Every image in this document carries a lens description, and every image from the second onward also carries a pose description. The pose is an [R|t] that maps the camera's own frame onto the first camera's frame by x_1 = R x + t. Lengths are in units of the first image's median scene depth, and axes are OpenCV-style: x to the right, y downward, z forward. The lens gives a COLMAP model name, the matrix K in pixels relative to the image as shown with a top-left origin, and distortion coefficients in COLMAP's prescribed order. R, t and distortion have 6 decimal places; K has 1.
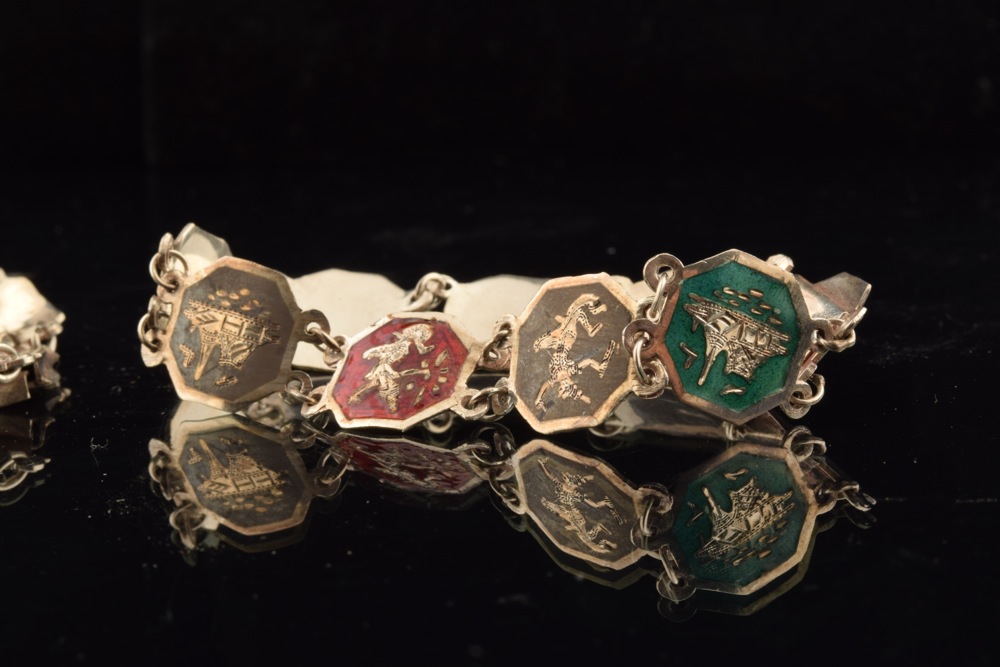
lens RADIAL K [[2594.8, 0, 500.0], [0, 2594.8, 333.5], [0, 0, 1]] dist [-0.018931, 0.469643]
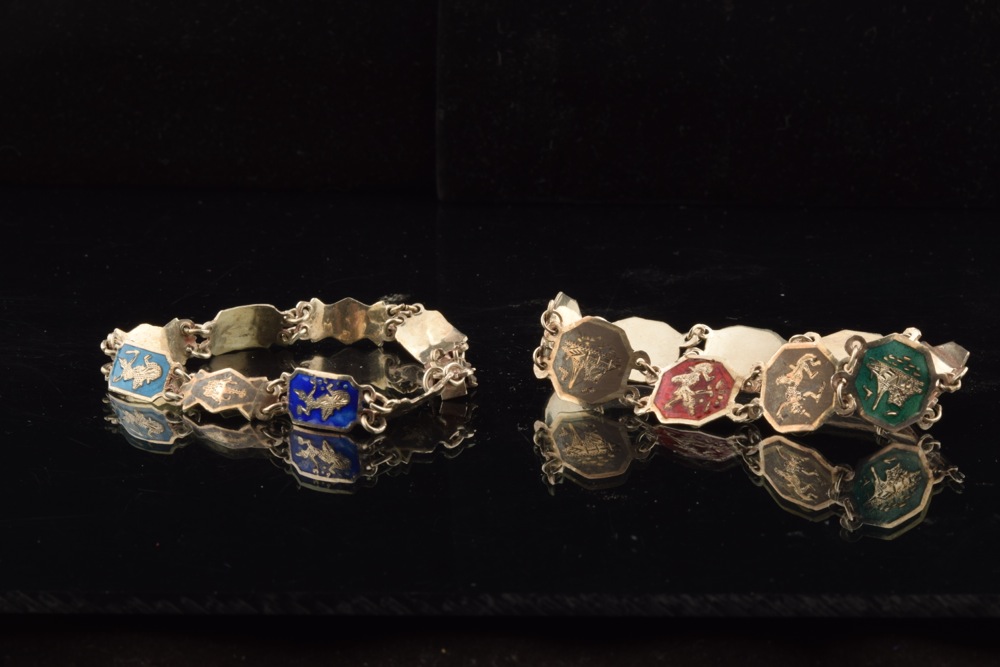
lens RADIAL K [[2594.8, 0, 500.0], [0, 2594.8, 333.5], [0, 0, 1]] dist [-0.018931, 0.469643]
pose [[0.998989, 0.039694, 0.021104, -0.208815], [-0.040766, 0.997757, 0.053088, -0.111433], [-0.018949, -0.053895, 0.998367, -0.728415]]
